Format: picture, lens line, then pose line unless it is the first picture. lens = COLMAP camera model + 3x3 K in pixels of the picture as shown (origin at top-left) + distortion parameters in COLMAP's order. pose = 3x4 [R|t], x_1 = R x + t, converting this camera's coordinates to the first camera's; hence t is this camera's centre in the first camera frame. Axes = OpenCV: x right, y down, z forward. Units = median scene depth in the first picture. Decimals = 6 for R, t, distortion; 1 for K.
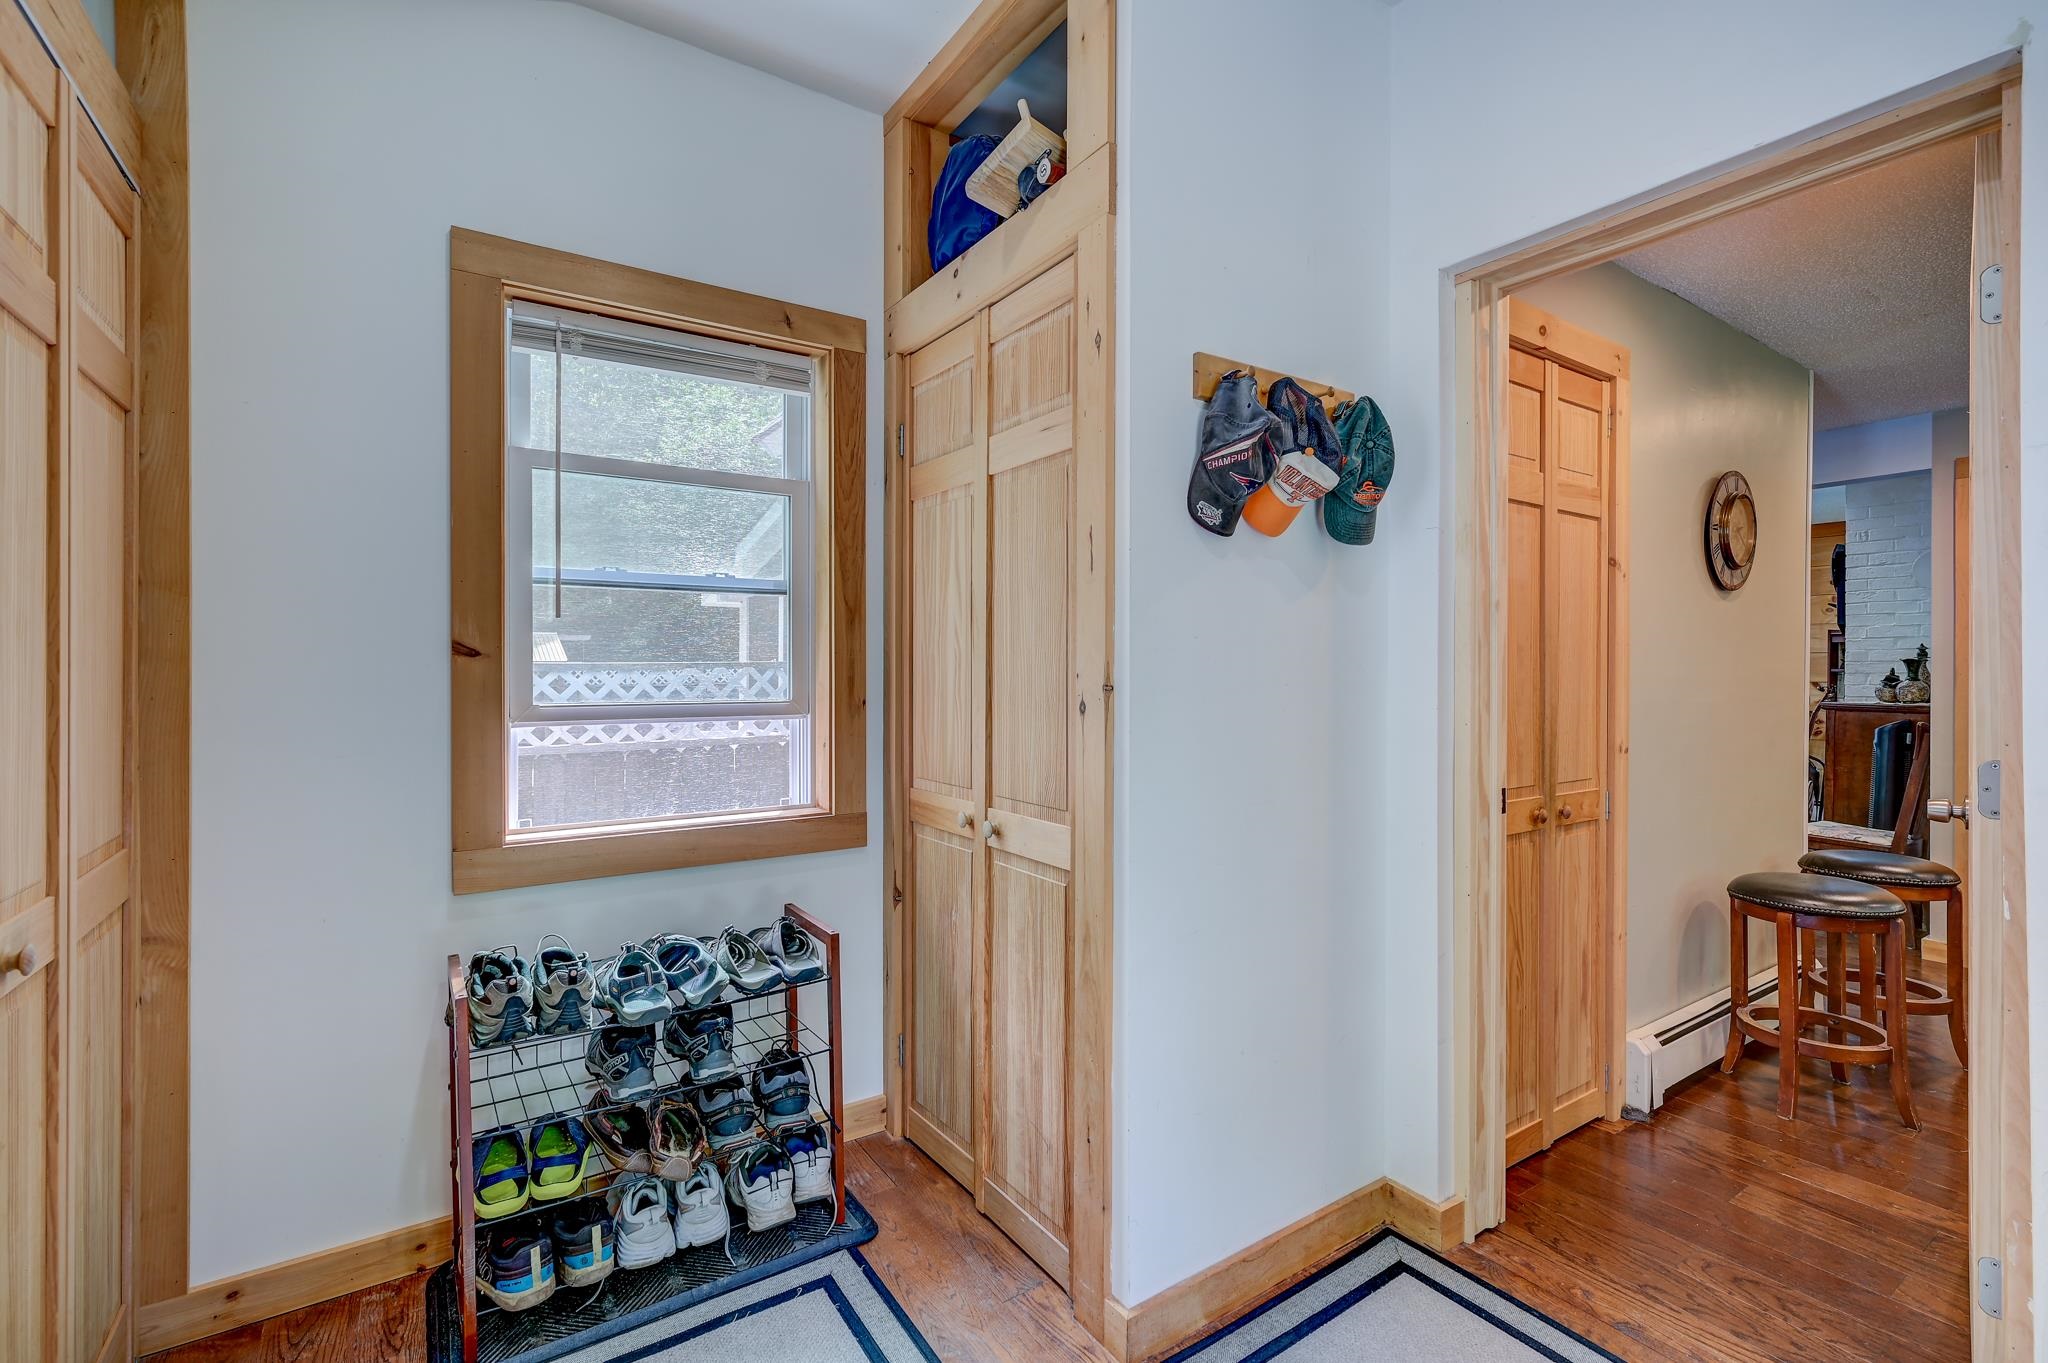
lens RADIAL K [[911.4, 0, 1033.4], [0, 911.4, 672.1], [0, 0, 1]] dist [-0.001216, 0.000165]
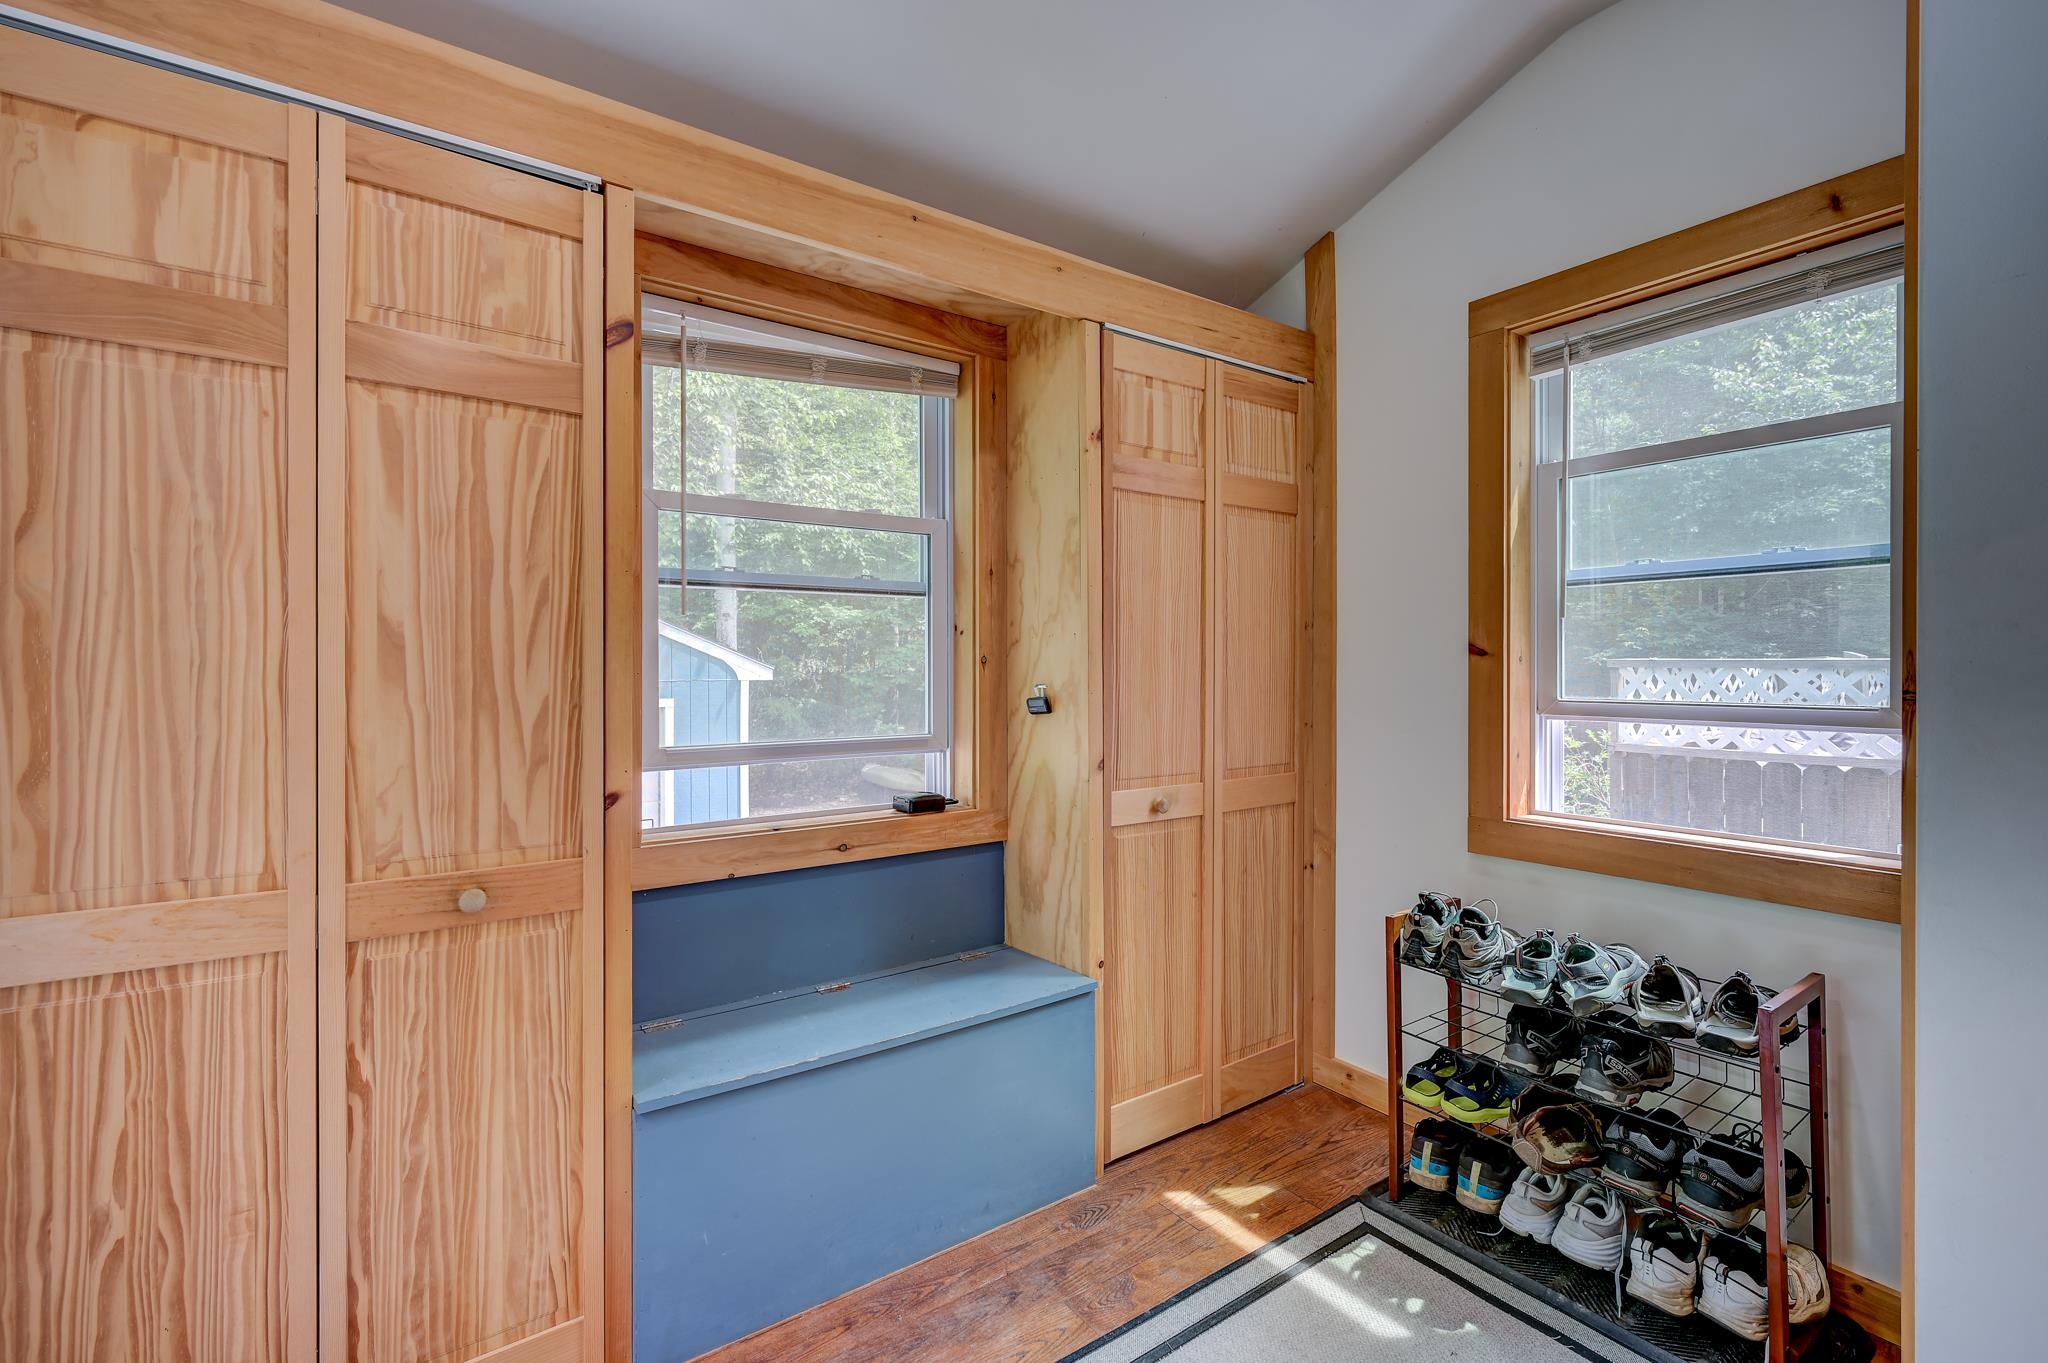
lens RADIAL K [[911.4, 0, 1033.4], [0, 911.4, 672.1], [0, 0, 1]] dist [-0.001216, 0.000165]
pose [[0.023167, 0.006213, -0.999712, 0.570727], [0.000846, 0.999980, 0.006234, -0.003615], [0.999731, -0.000991, 0.023161, 0.389843]]
